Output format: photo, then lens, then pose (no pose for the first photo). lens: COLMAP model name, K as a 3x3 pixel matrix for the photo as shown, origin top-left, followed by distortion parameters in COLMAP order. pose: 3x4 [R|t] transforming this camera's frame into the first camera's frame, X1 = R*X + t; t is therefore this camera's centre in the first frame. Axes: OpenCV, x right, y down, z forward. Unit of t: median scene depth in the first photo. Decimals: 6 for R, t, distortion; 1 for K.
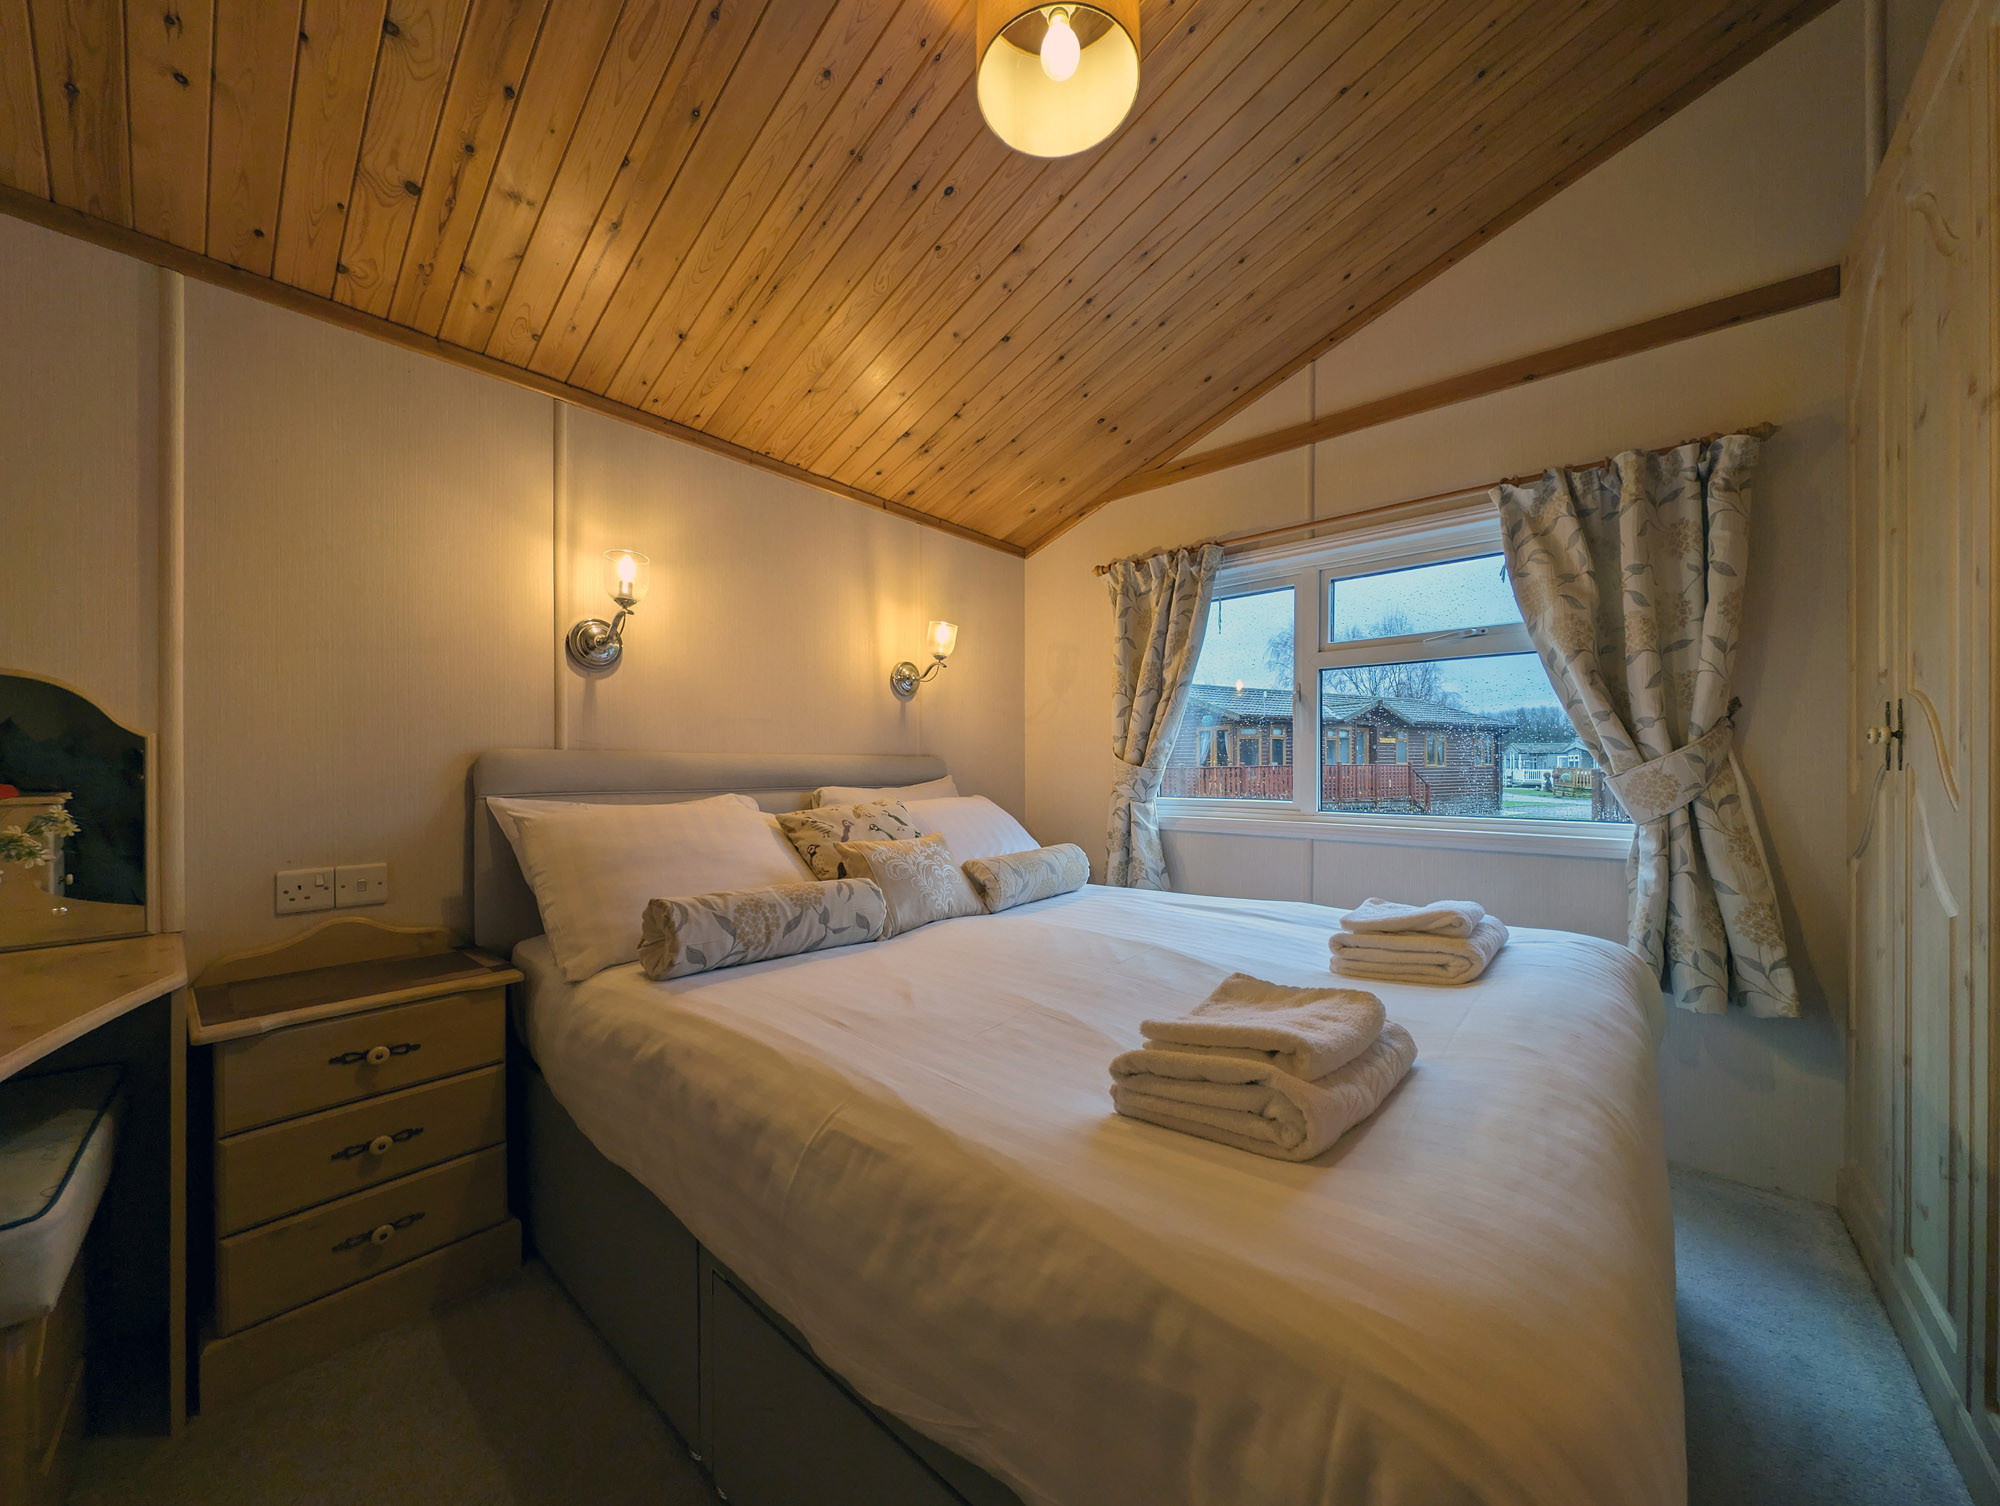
lens RADIAL K [[726.1, 0, 991.8], [0, 726.1, 758.6], [0, 0, 1]] dist [0.001431, -0.000515]
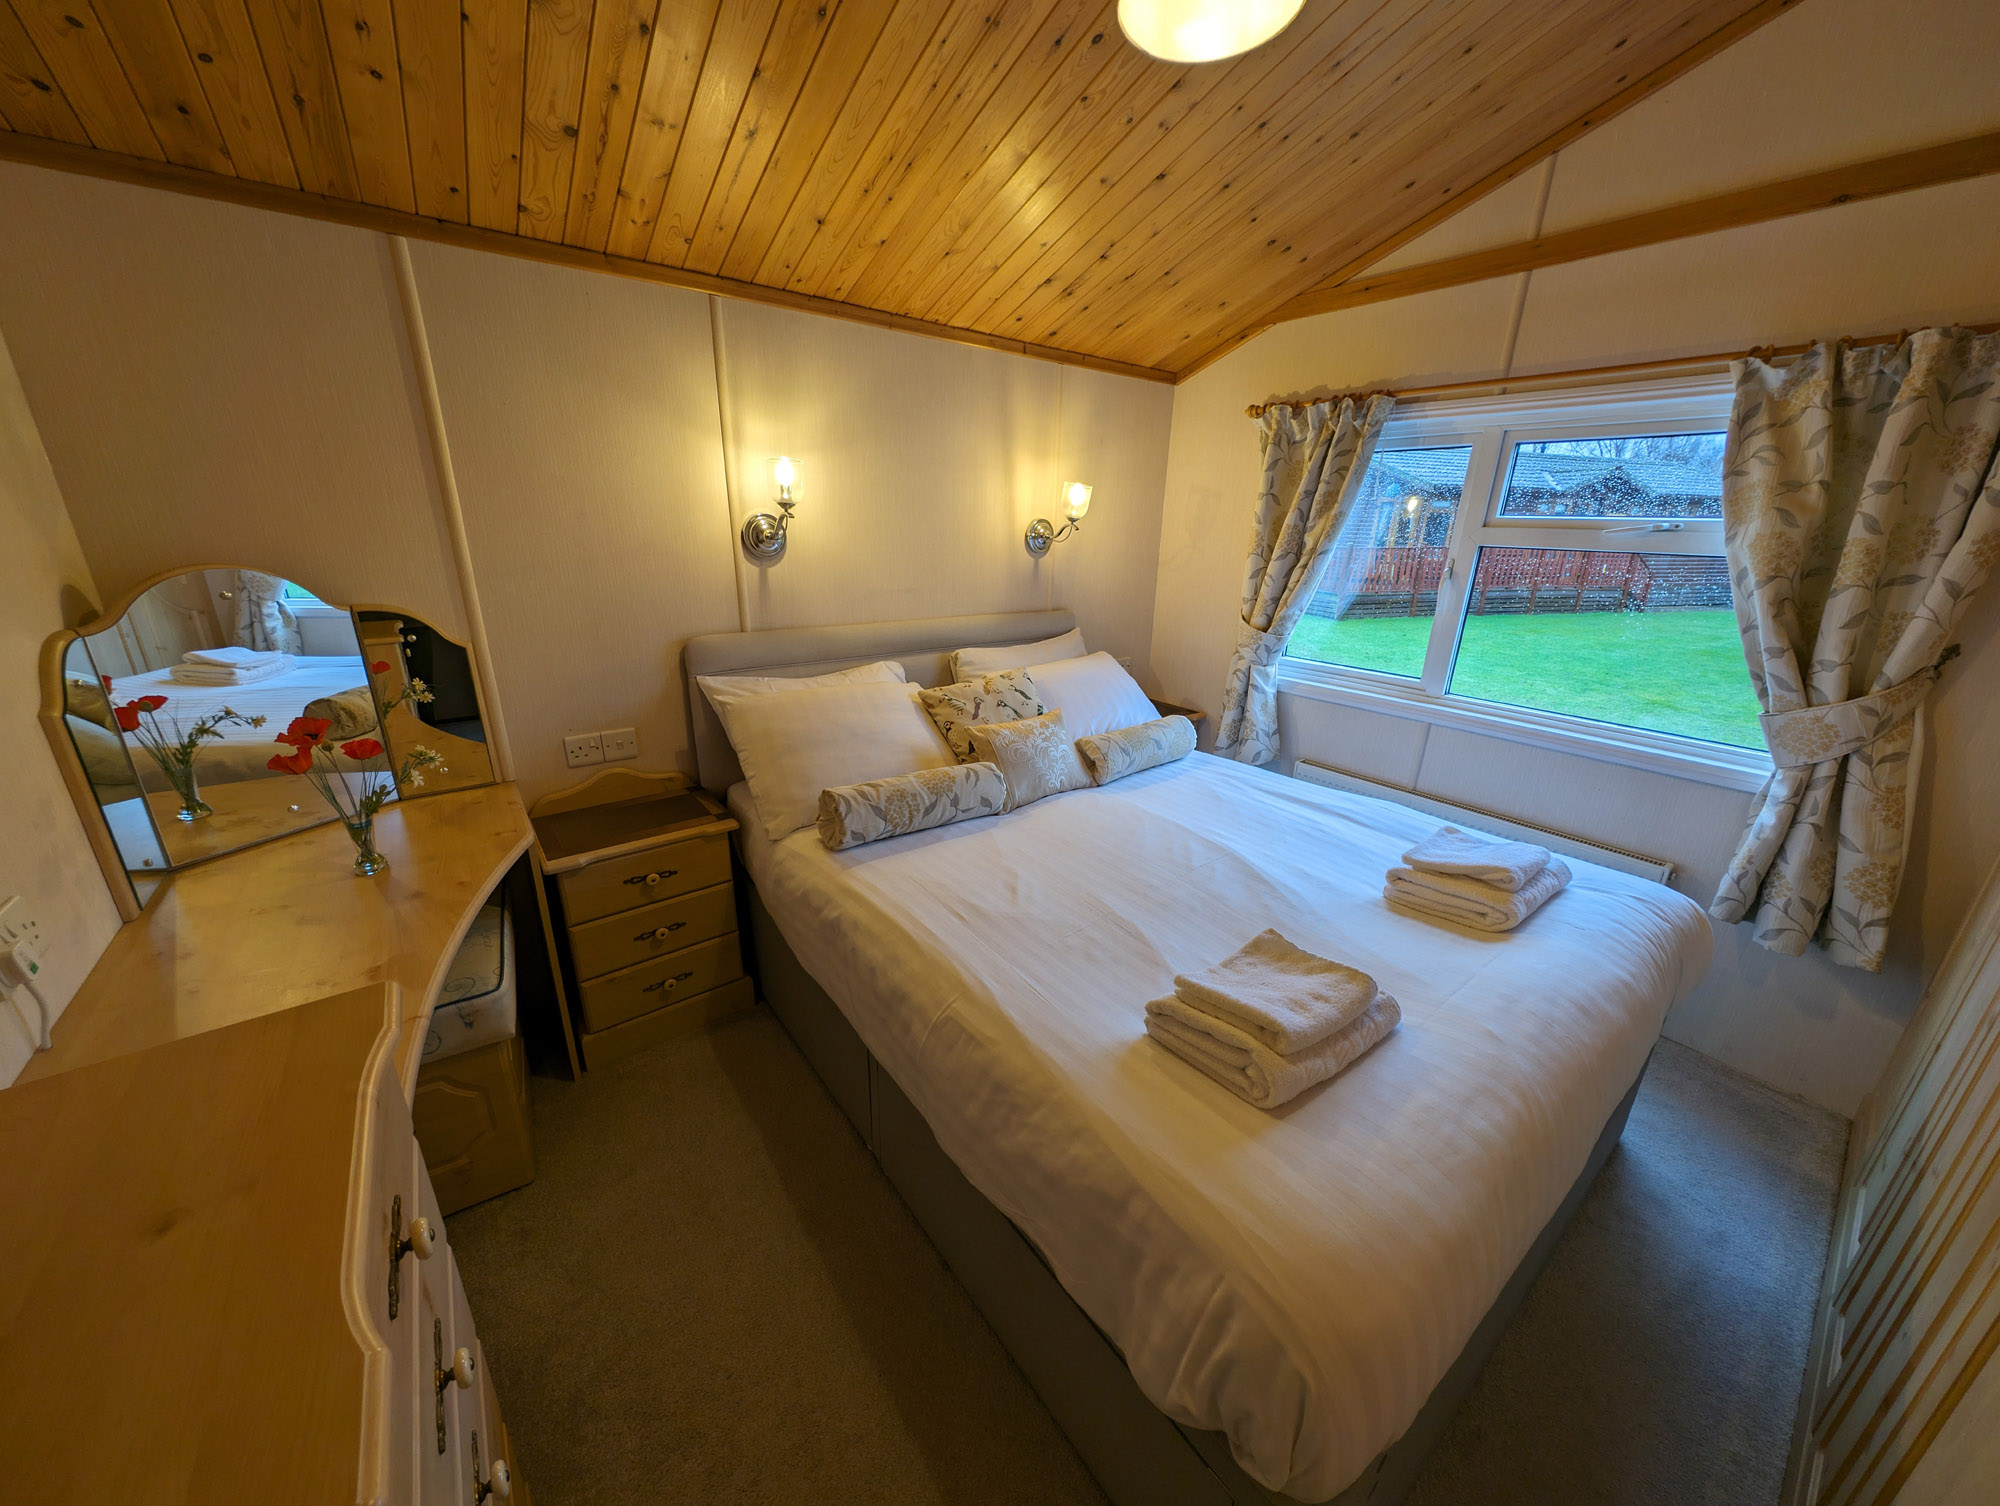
lens RADIAL K [[705.5, 0, 998.0], [0, 705.5, 753.4], [0, 0, 1]] dist [0.001063, -0.000283]
pose [[0.981060, 0.081034, -0.175938, 0.039012], [-0.022367, 0.949605, 0.312651, -0.202730], [0.192407, -0.302794, 0.933432, -0.070229]]
